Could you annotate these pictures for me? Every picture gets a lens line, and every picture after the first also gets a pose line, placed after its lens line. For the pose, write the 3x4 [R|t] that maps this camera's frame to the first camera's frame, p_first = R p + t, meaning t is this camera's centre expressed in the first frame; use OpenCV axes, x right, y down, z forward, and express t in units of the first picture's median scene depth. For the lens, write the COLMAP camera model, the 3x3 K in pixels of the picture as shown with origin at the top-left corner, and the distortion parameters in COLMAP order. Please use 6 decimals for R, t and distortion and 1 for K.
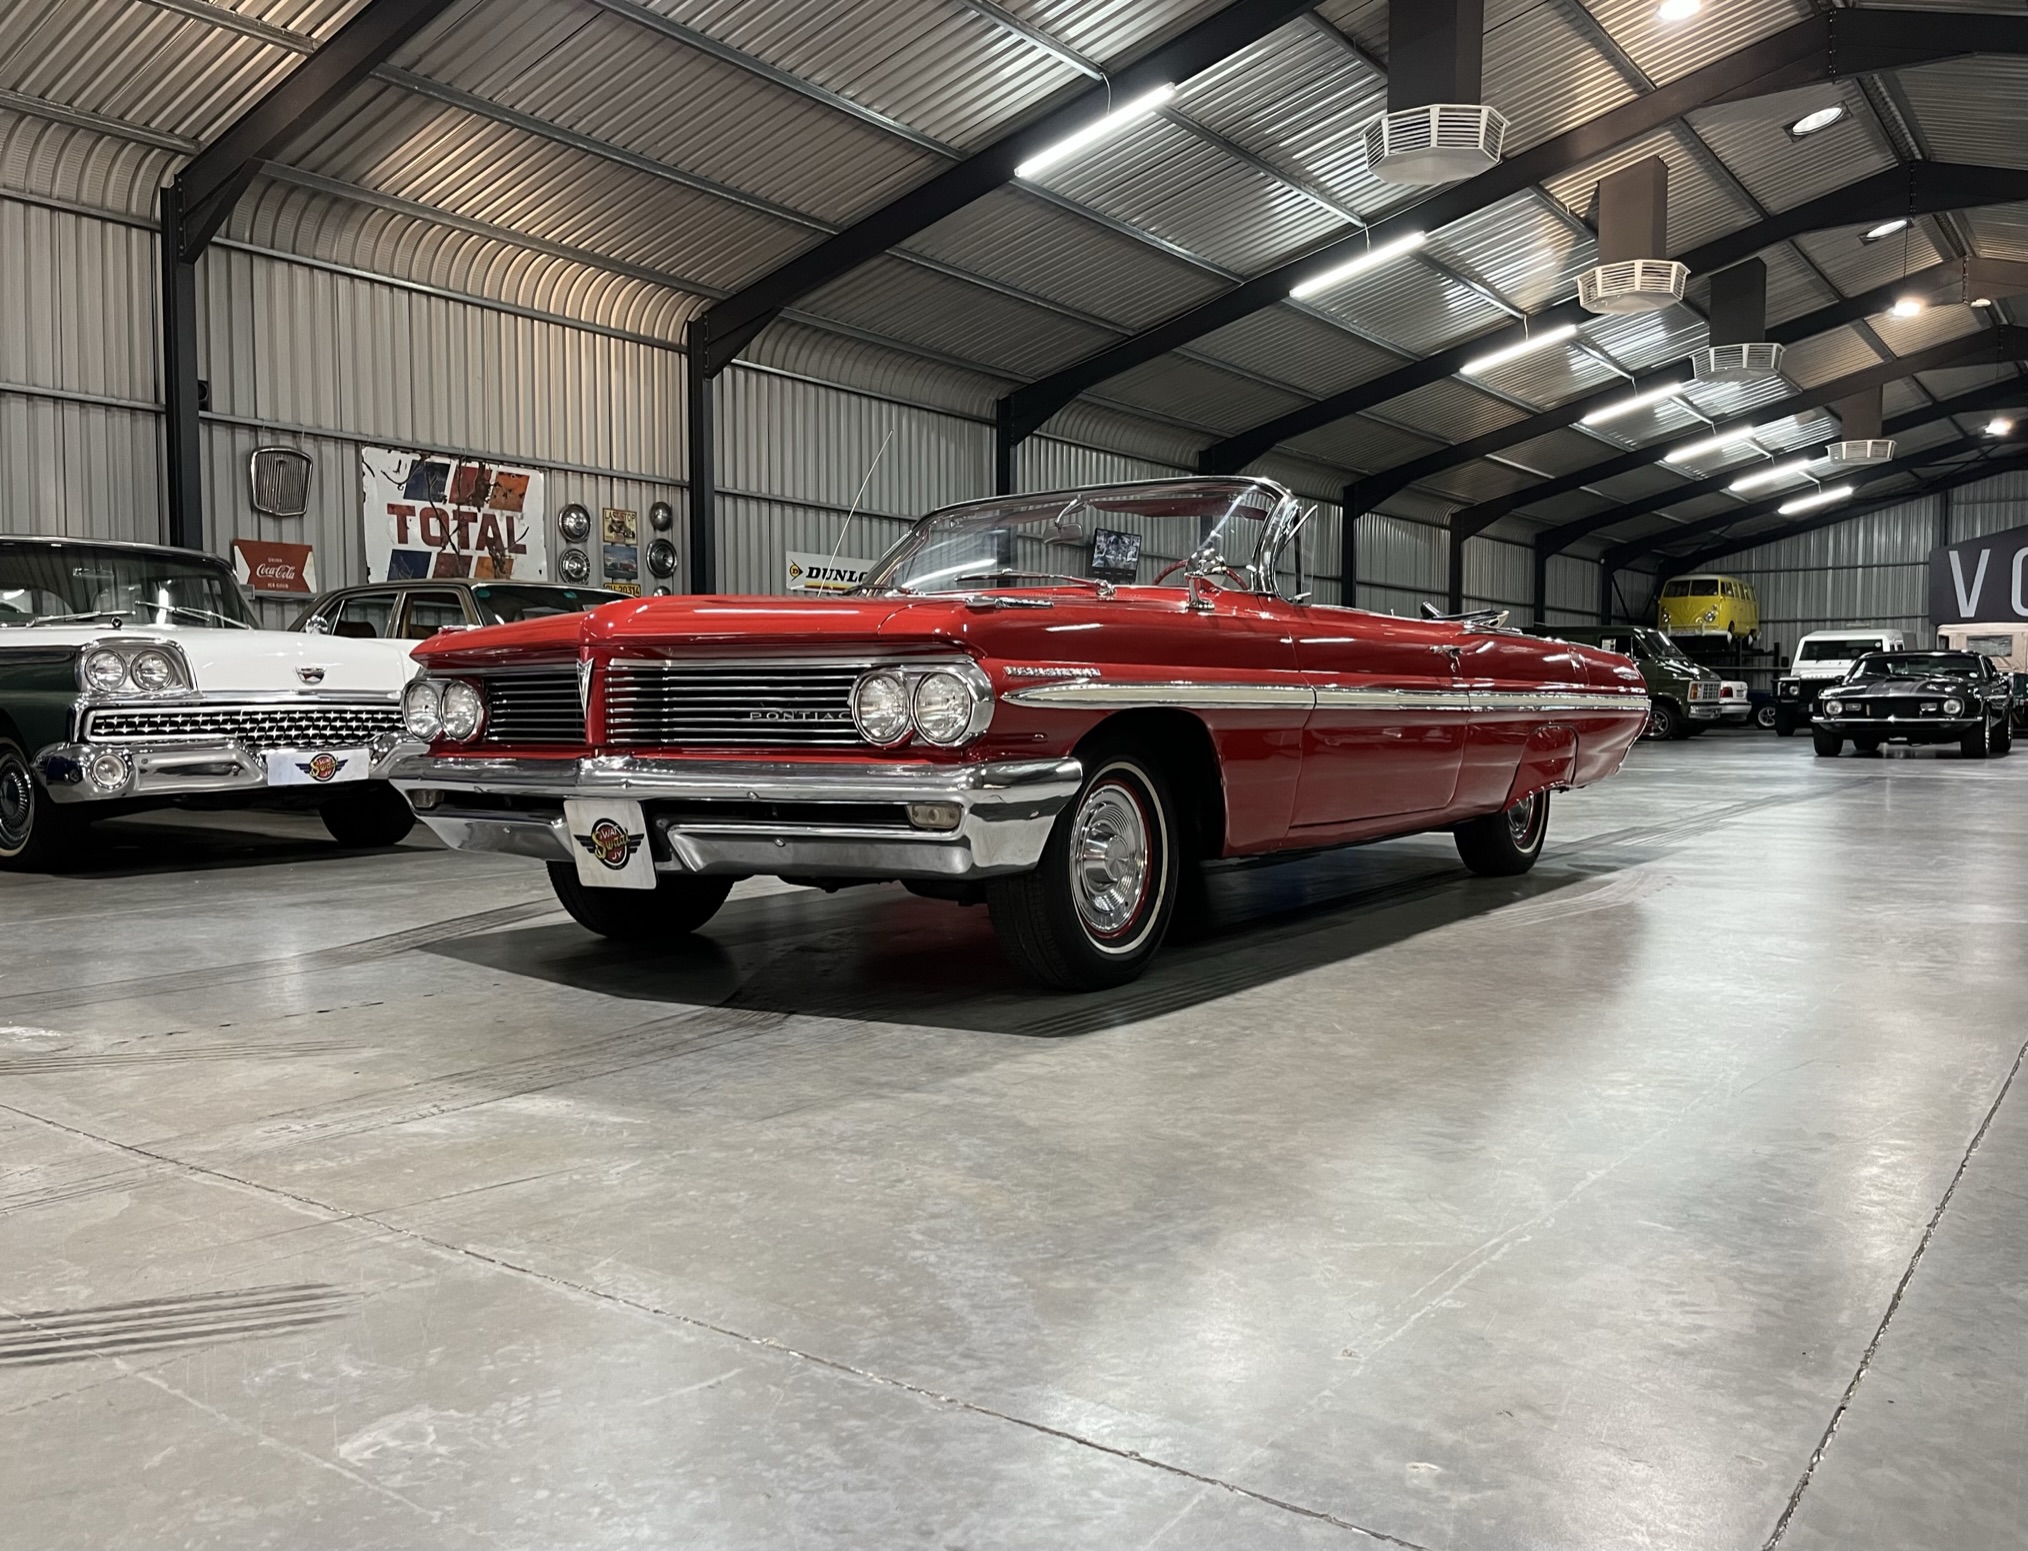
lens RADIAL K [[1605.7, 0, 983.5], [0, 1605.7, 767.8], [0, 0, 1]] dist [0.049309, -0.047948]
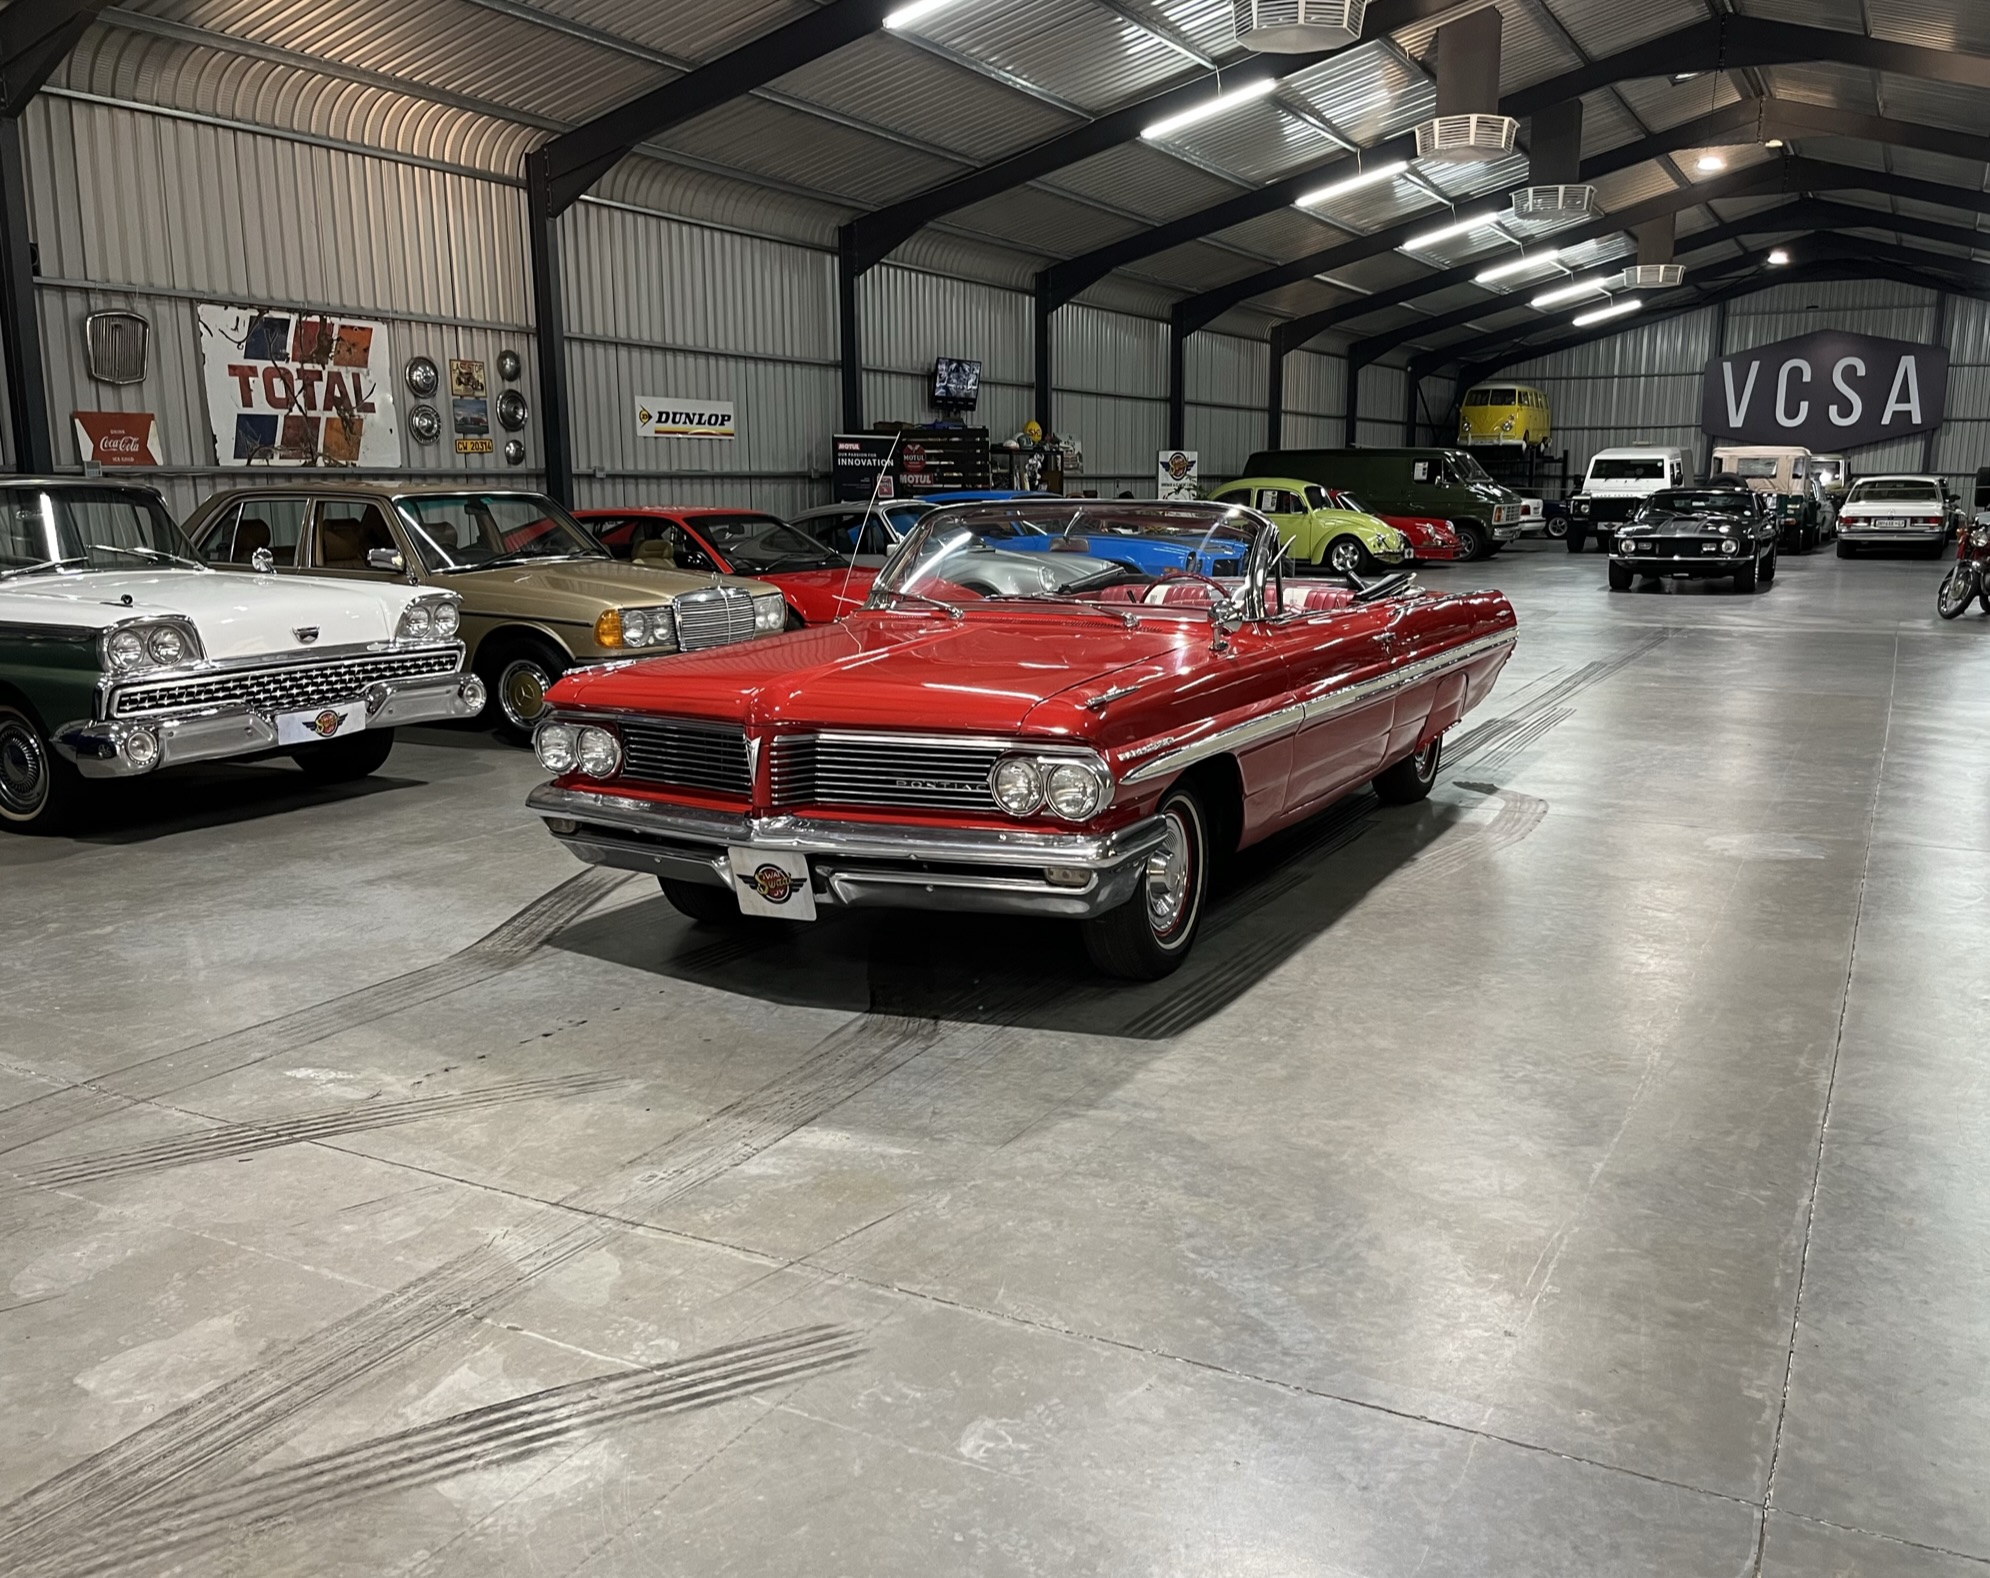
lens RADIAL K [[1645.8, 0, 1025.0], [0, 1645.8, 791.1], [0, 0, 1]] dist [0.031788, -0.004722]
pose [[0.988490, -0.031037, 0.148071, -0.055034], [0.009564, 0.989593, 0.143575, -0.048276], [-0.150987, -0.140507, 0.978499, -0.056195]]
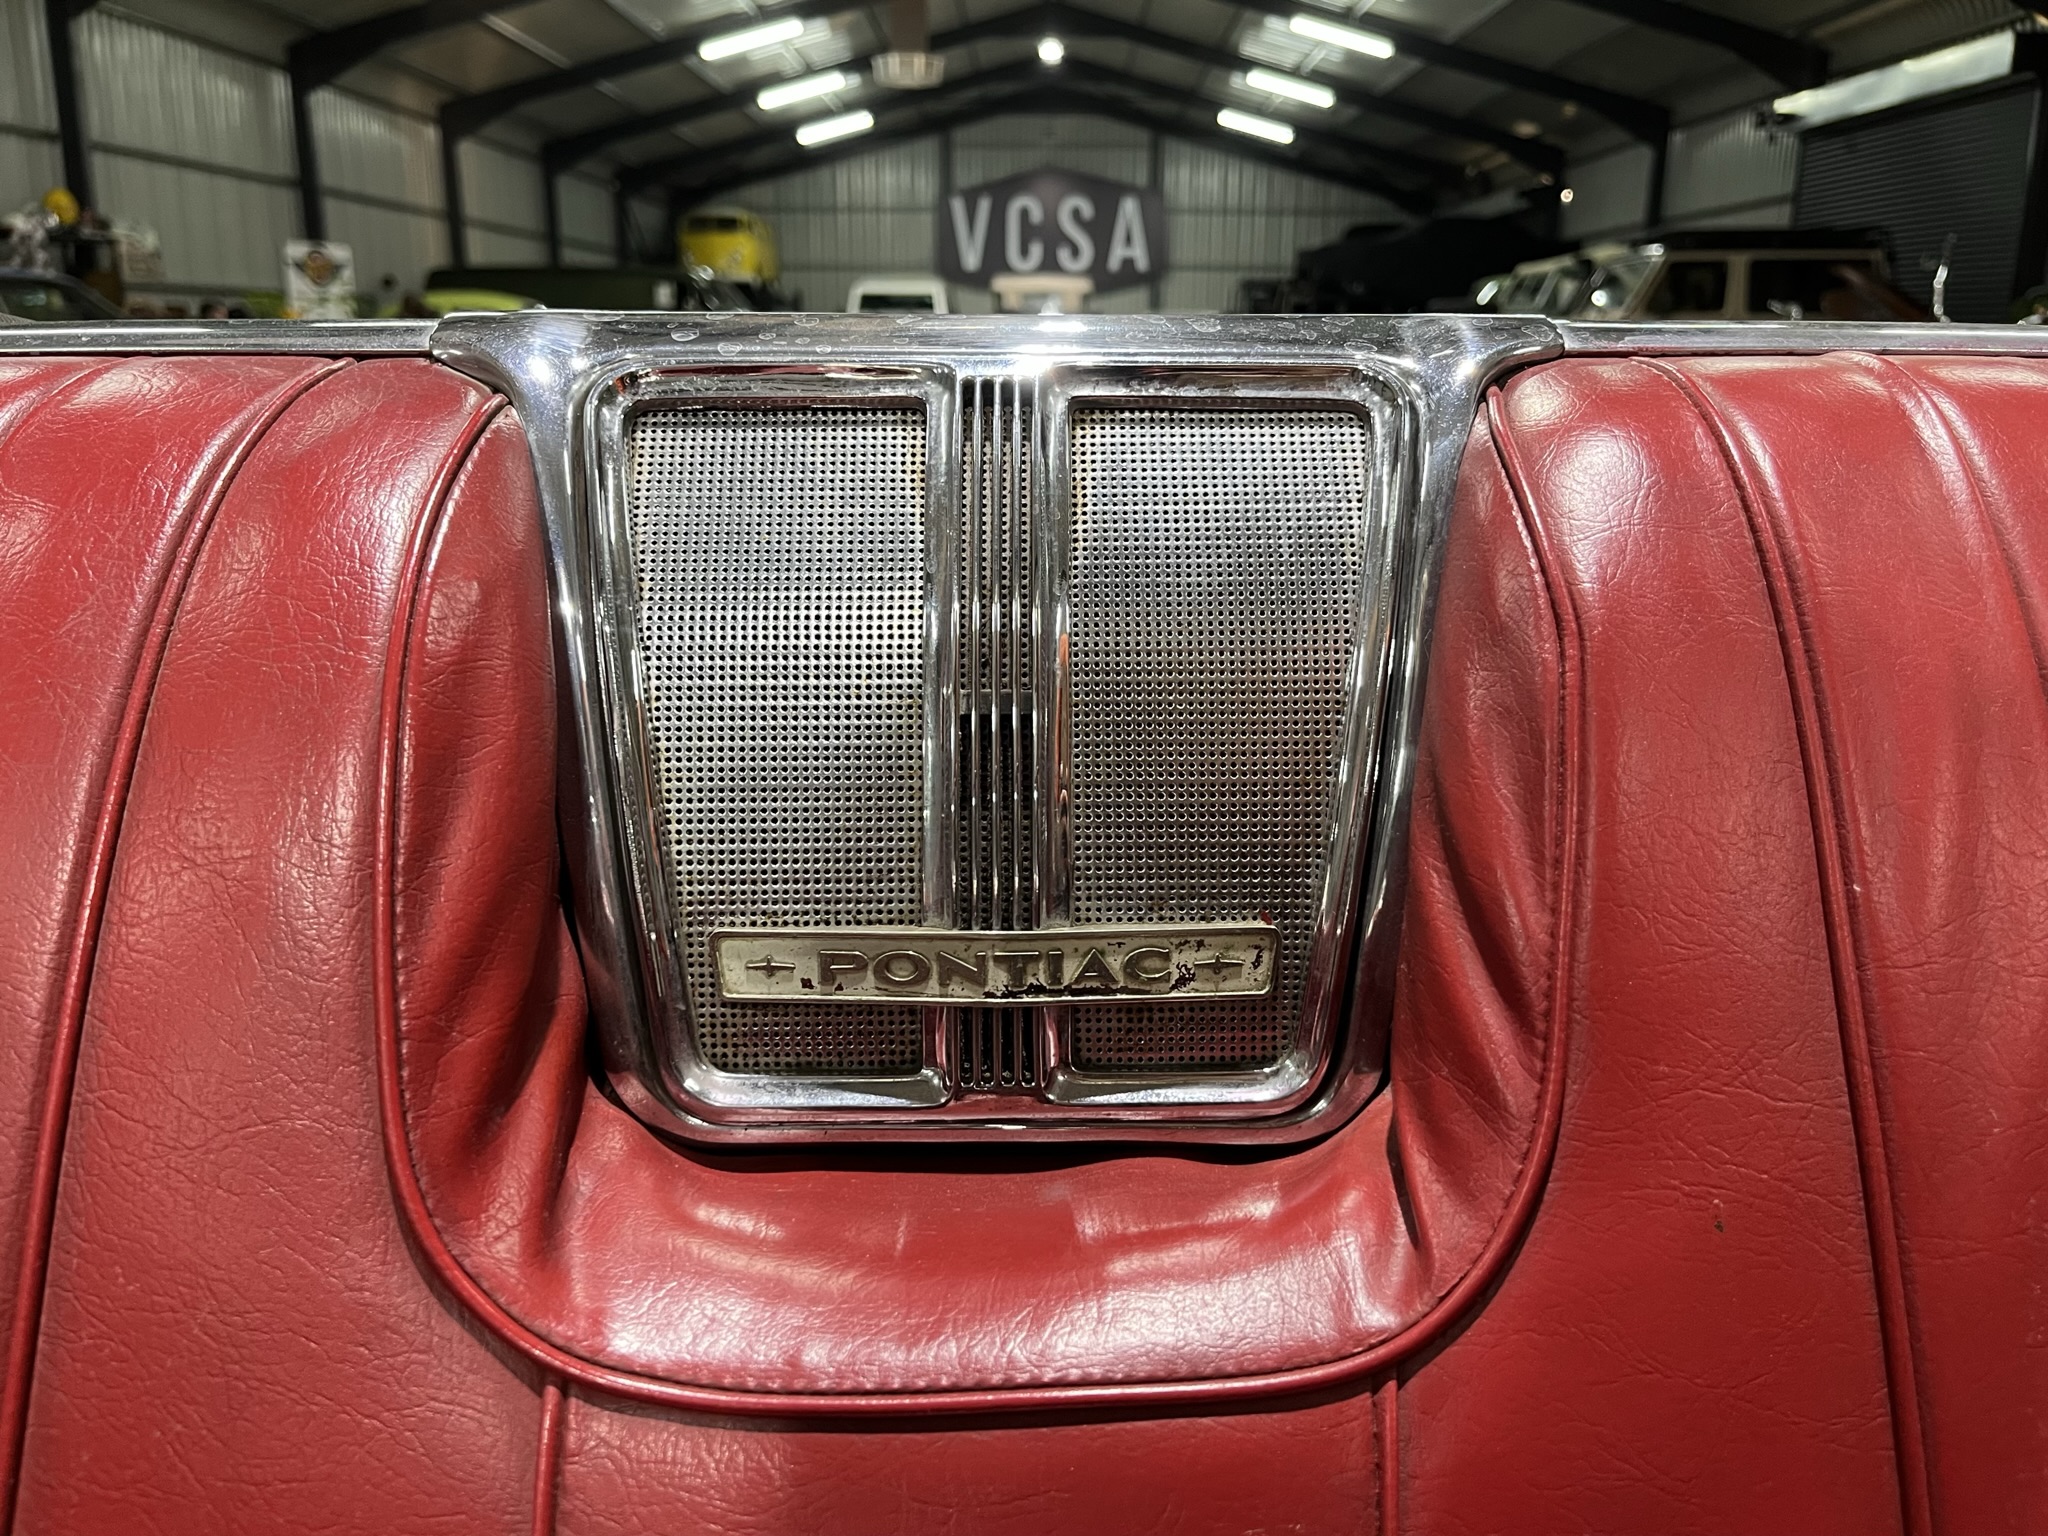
lens RADIAL K [[1644.7, 0, 1031.9], [0, 1644.7, 768.3], [0, 0, 1]] dist [0.062404, -0.006148]
pose [[0.809429, -0.143886, 0.569317, 0.054963], [0.021794, 0.976209, 0.215735, -0.035496], [-0.586814, -0.162214, 0.793307, 0.369056]]
